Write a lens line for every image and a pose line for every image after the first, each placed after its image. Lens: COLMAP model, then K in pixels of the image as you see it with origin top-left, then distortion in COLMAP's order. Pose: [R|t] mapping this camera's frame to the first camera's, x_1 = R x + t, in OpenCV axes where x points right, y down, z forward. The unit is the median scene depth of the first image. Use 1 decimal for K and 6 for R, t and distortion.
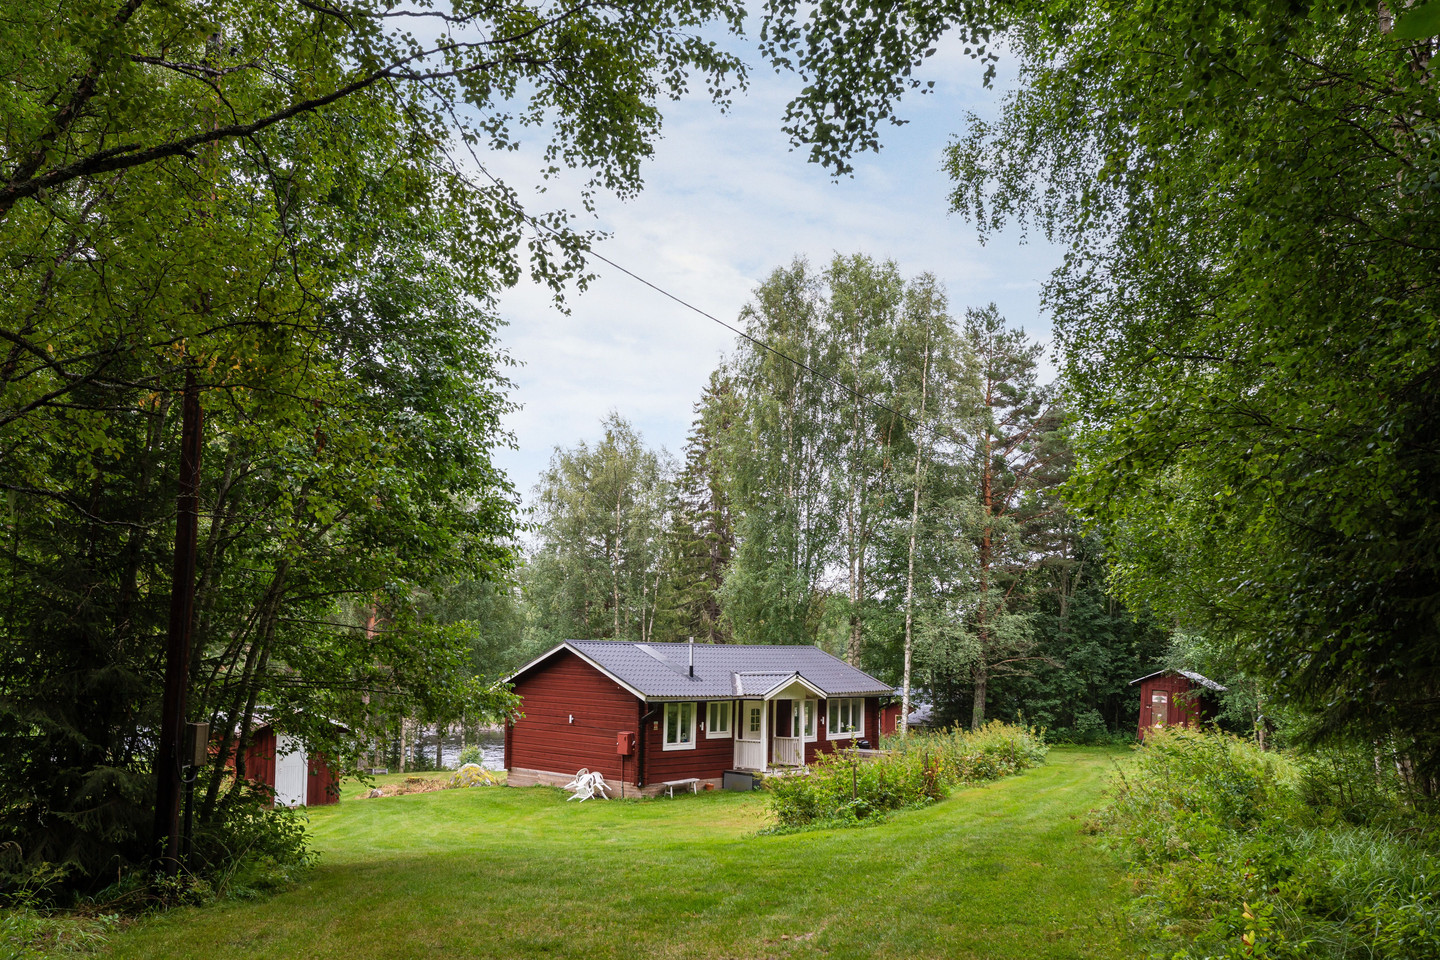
lens RADIAL K [[1262.6, 0, 723.6], [0, 1262.6, 518.8], [0, 0, 1]] dist [-0.062370, 0.000775]
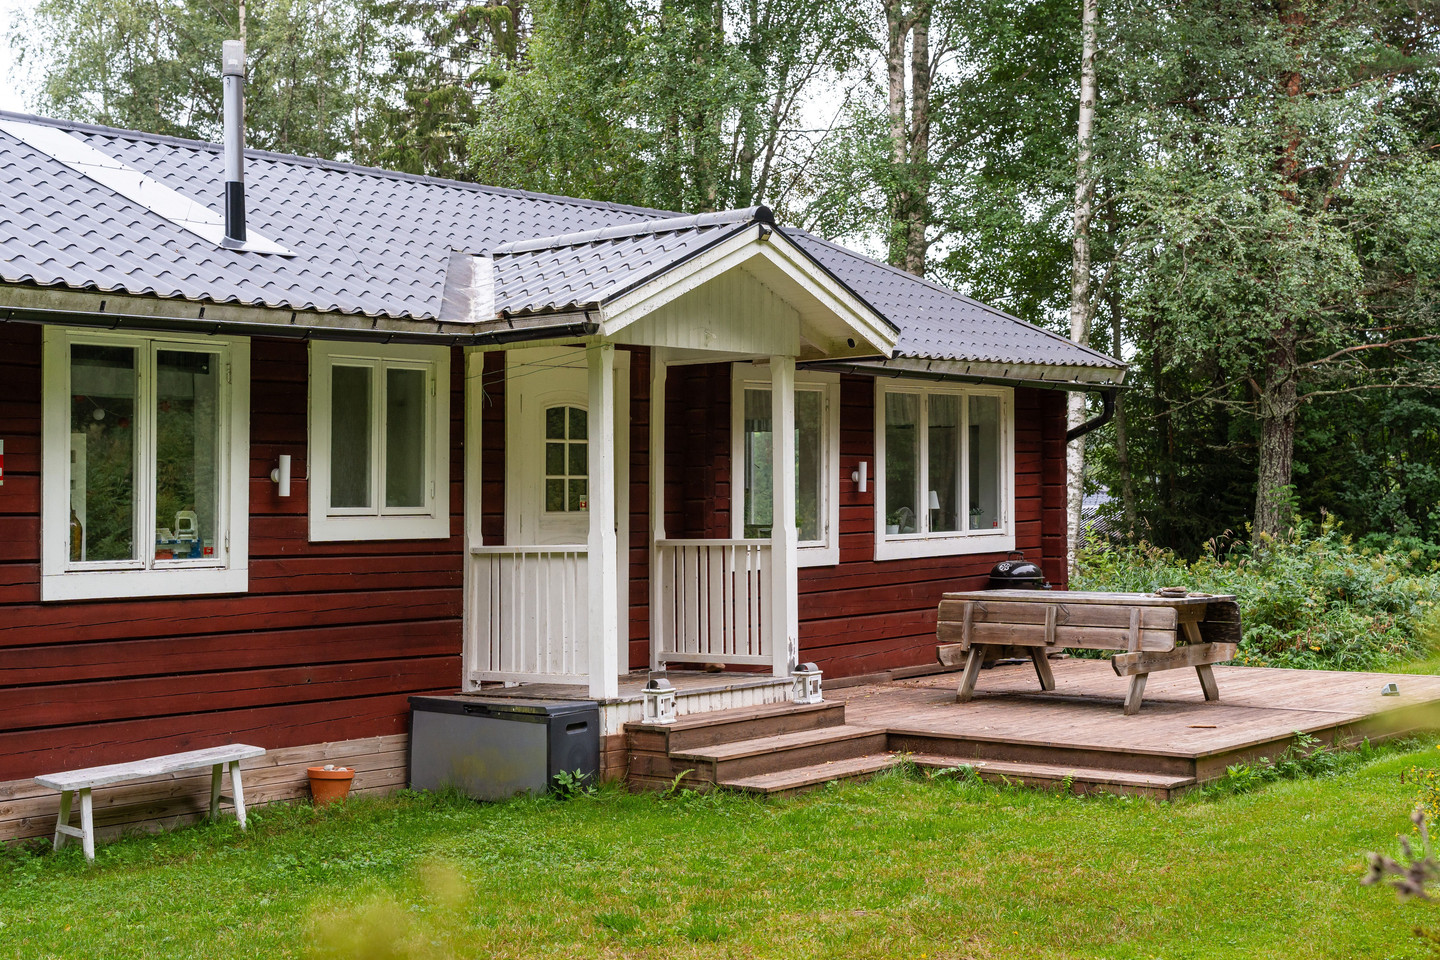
lens RADIAL K [[2031.7, 0, 720.0], [0, 2031.7, 480.0], [0, 0, 1]] dist [-0.005693, 0.030120]
pose [[0.997493, -0.021362, 0.067460, 0.020529], [0.014945, 0.995439, 0.094223, 0.096788], [-0.069165, -0.092978, 0.993263, 0.484658]]
